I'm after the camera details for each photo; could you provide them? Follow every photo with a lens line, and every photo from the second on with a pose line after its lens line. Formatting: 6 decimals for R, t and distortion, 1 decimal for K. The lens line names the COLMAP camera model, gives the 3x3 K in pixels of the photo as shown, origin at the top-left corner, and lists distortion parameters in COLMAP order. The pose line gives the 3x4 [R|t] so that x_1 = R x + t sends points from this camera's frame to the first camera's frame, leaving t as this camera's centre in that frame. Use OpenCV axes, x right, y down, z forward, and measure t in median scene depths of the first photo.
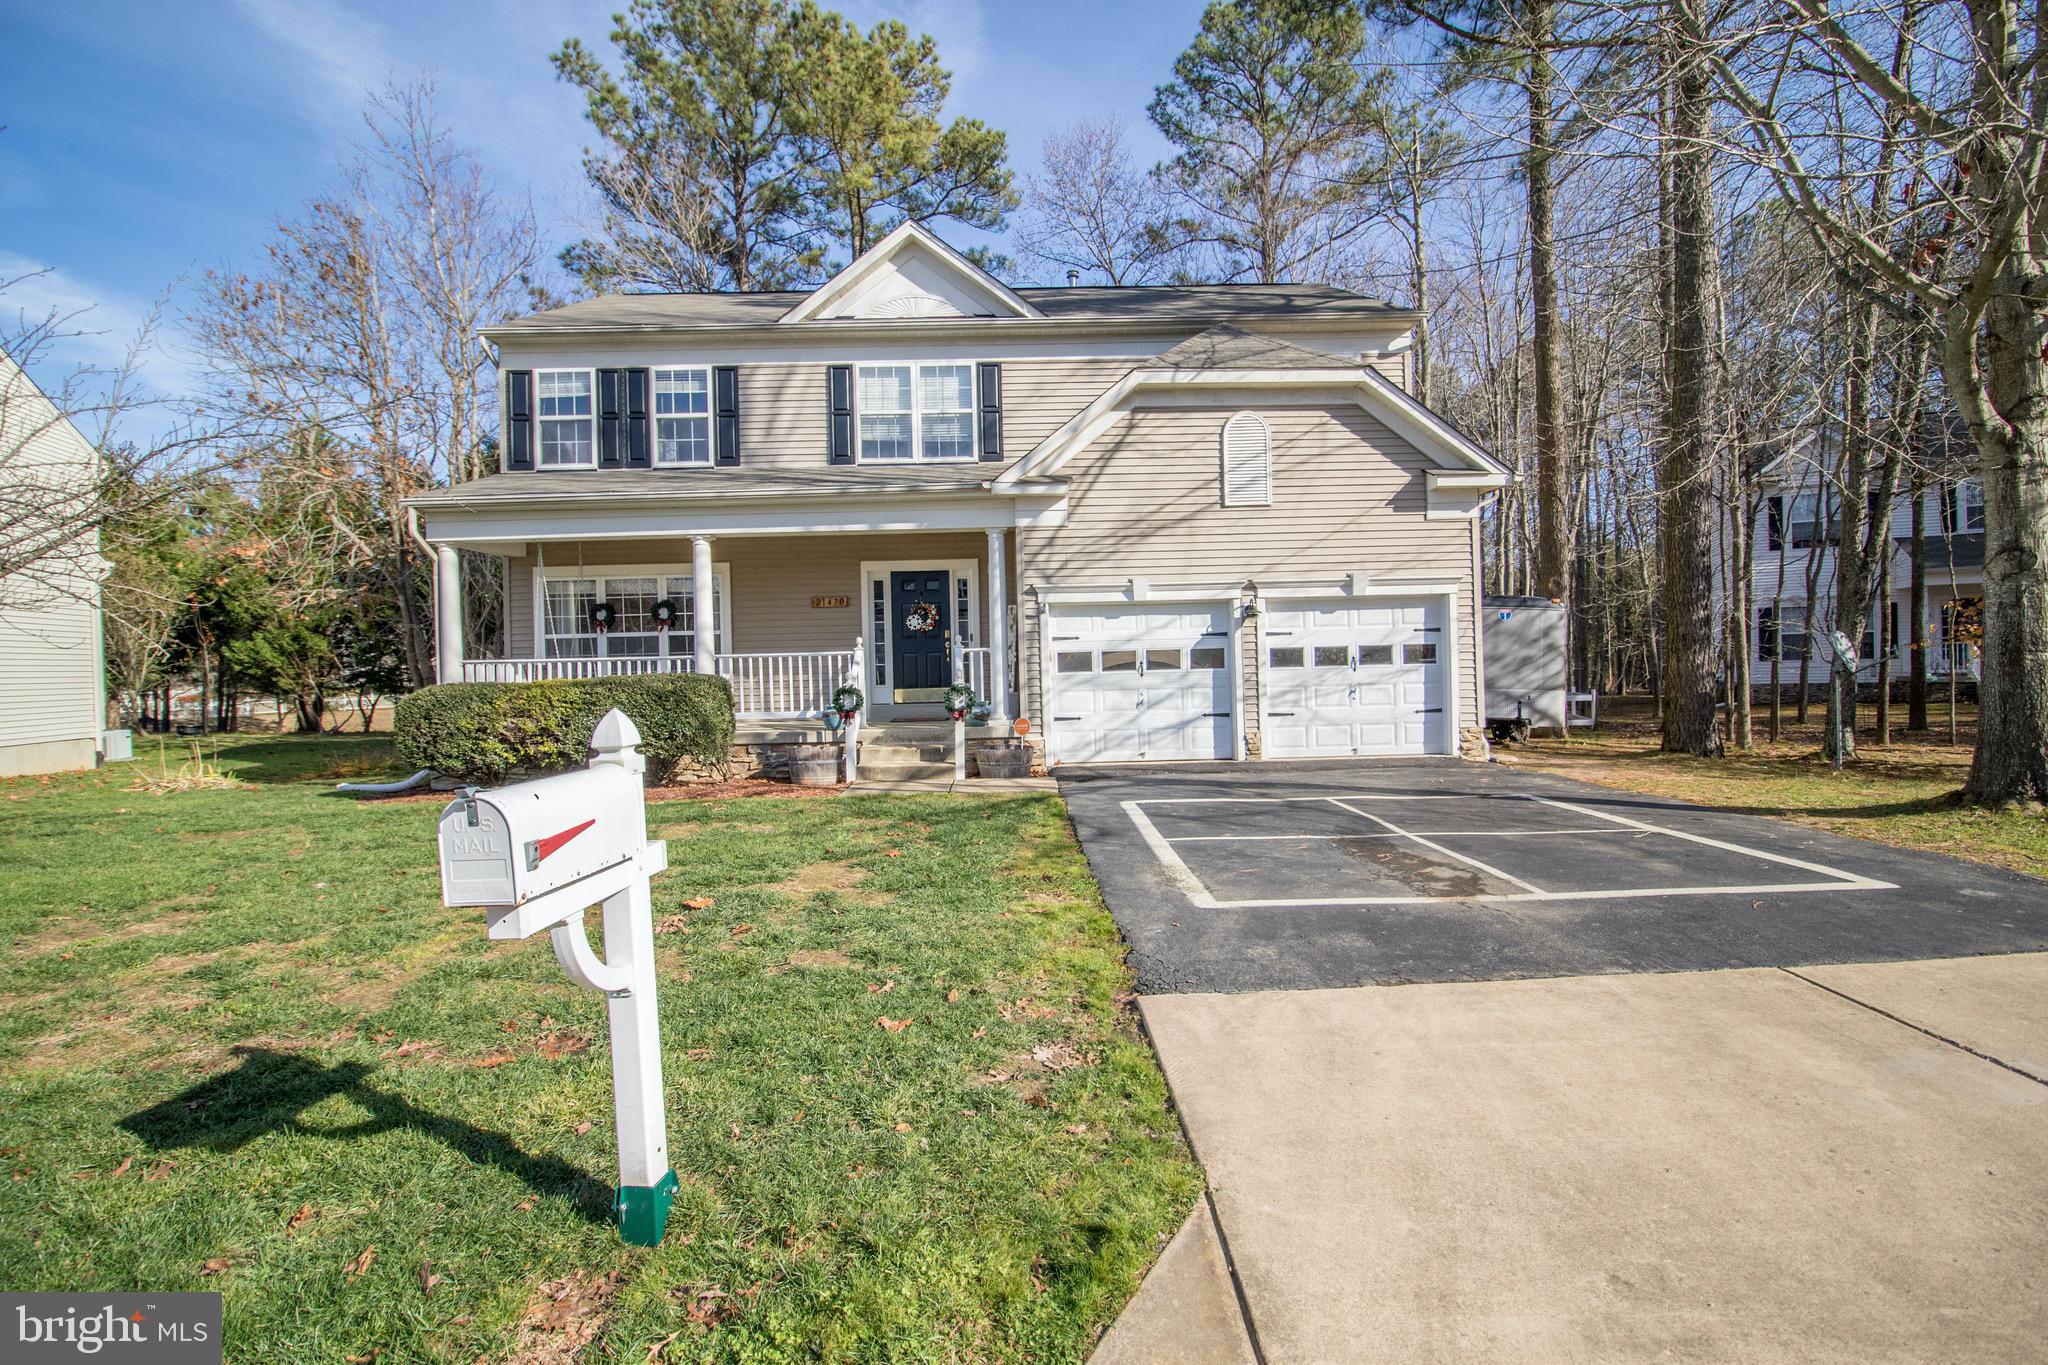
lens RADIAL K [[944.8, 0, 1029.6], [0, 944.8, 677.3], [0, 0, 1]] dist [-0.000572, -0.011296]
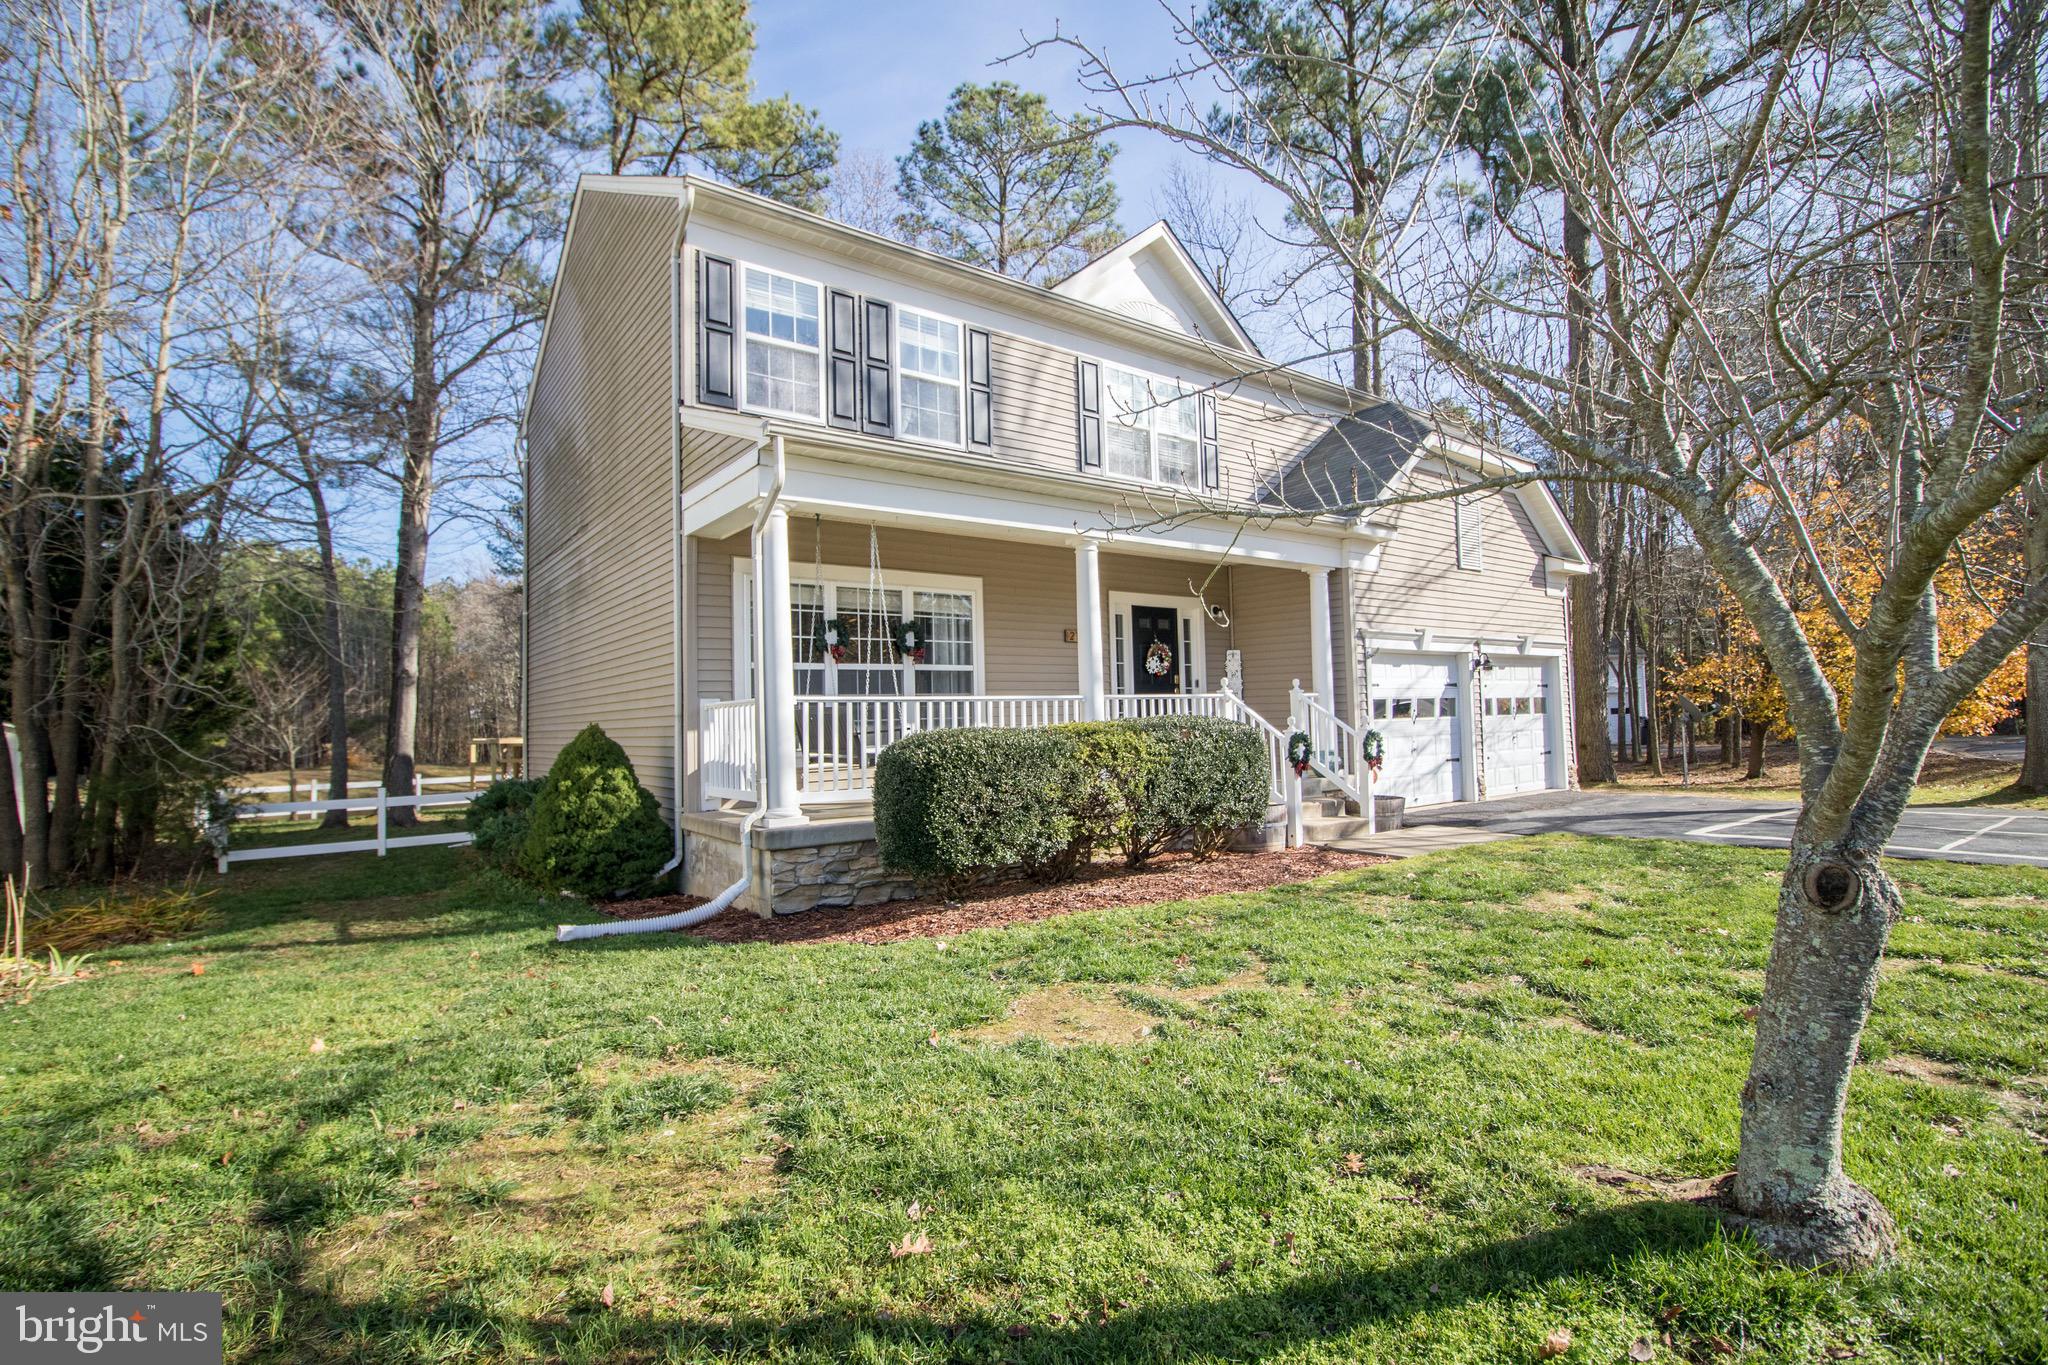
lens RADIAL K [[944.8, 0, 1016.4], [0, 944.8, 677.3], [0, 0, 1]] dist [-0.000572, -0.011296]
pose [[0.814707, 0.029510, 0.579121, -0.783569], [0.011841, 0.997649, -0.067494, 0.011997], [-0.579751, 0.061845, 0.812443, 0.388088]]
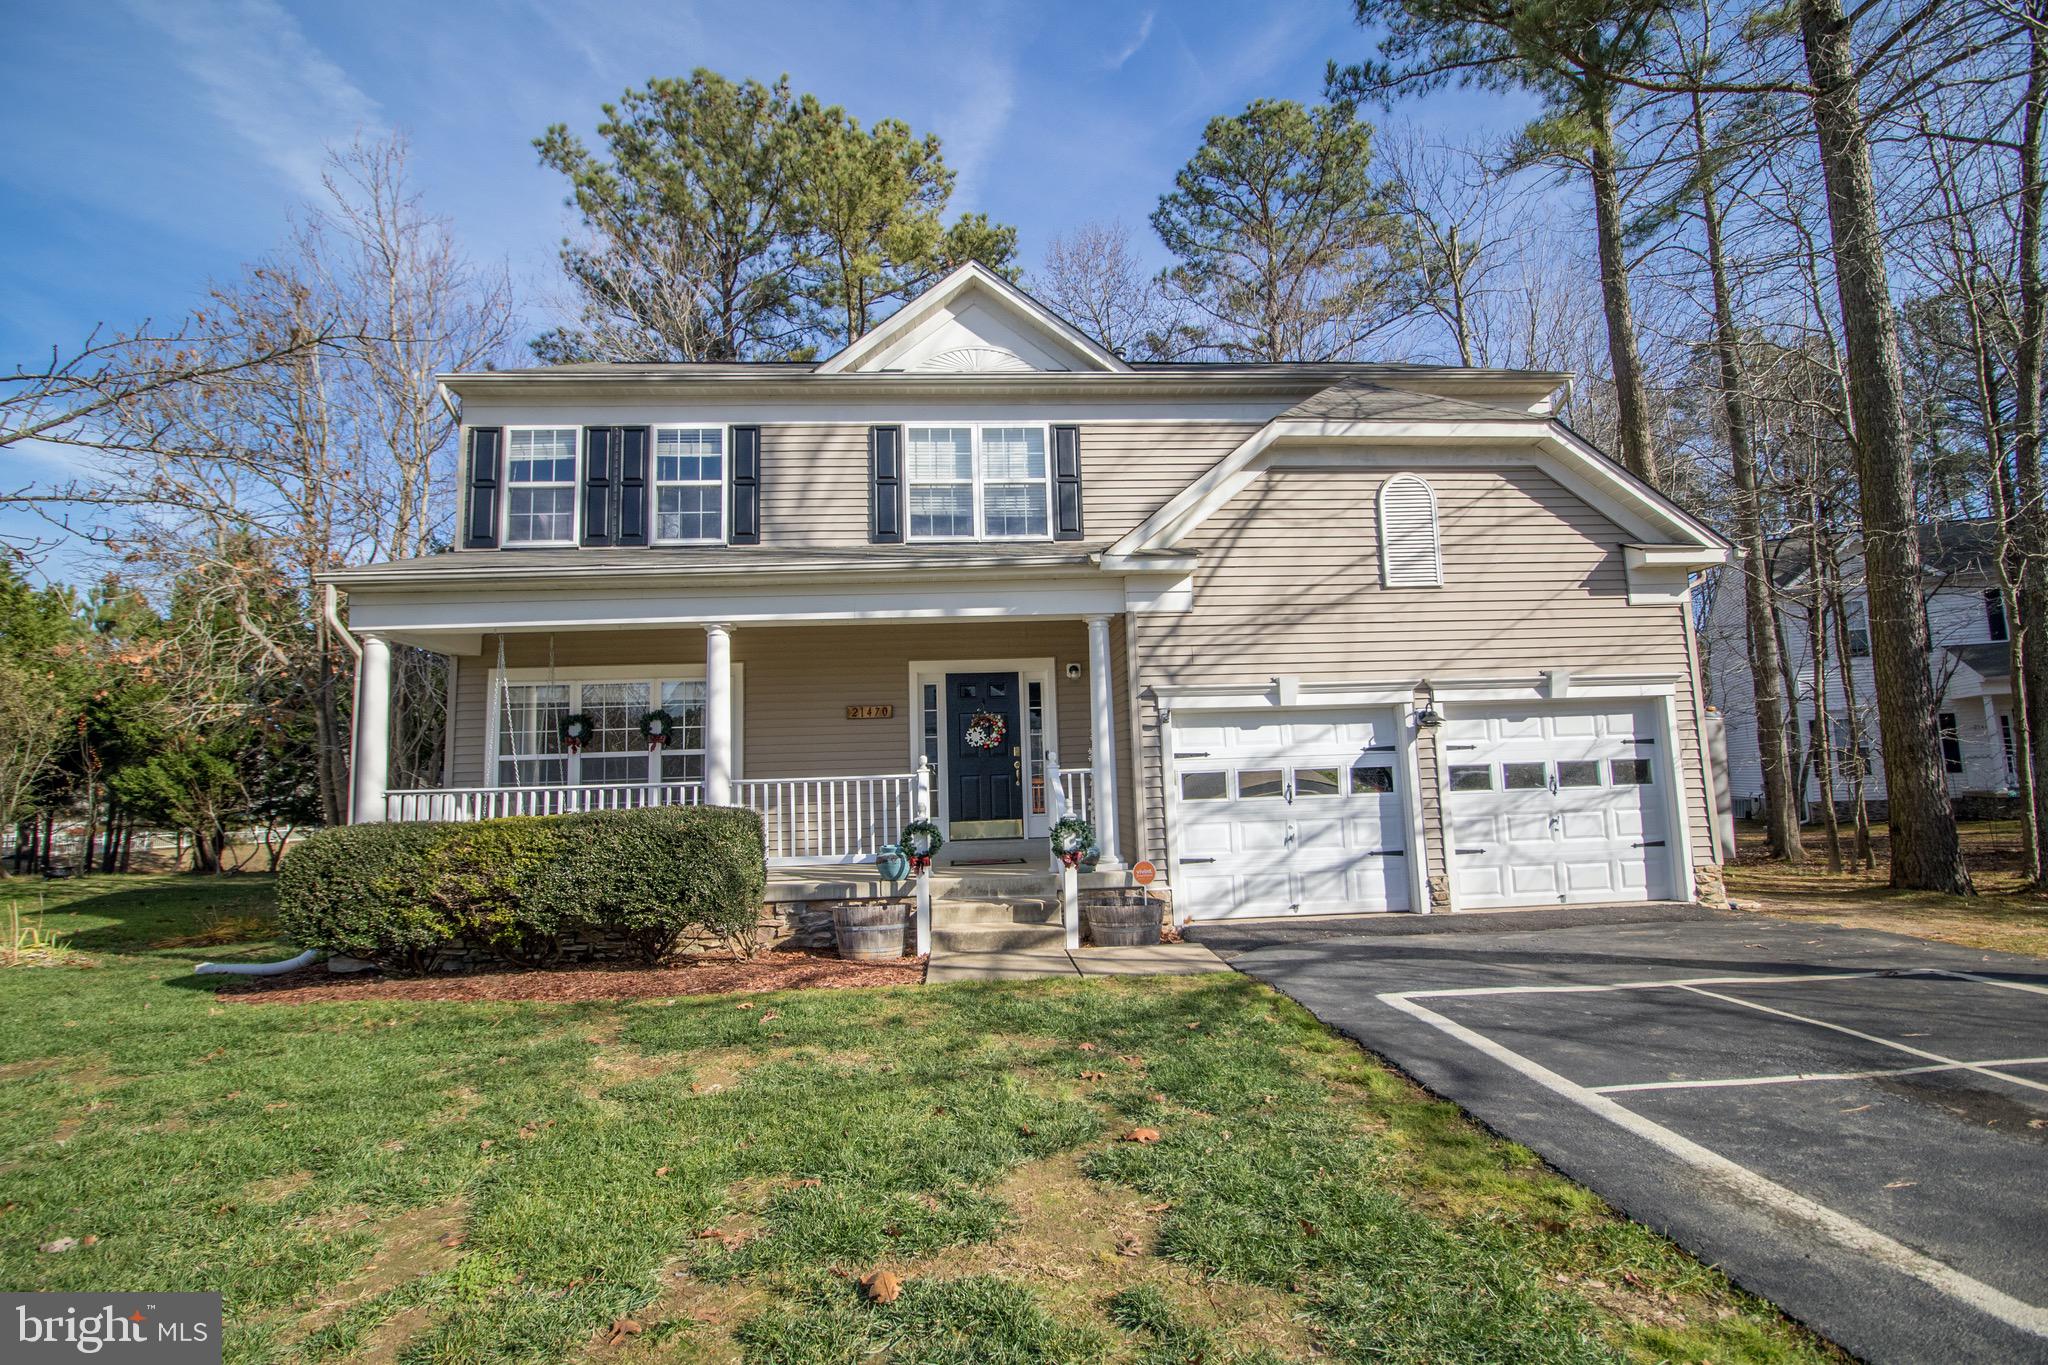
lens RADIAL K [[944.8, 0, 1025.8], [0, 944.8, 680.1], [0, 0, 1]] dist [-0.000572, -0.011296]
pose [[0.998860, -0.003316, 0.047614, -0.125996], [0.009275, 0.992053, -0.125479, -0.006041], [-0.046819, 0.125778, 0.990953, 0.217736]]
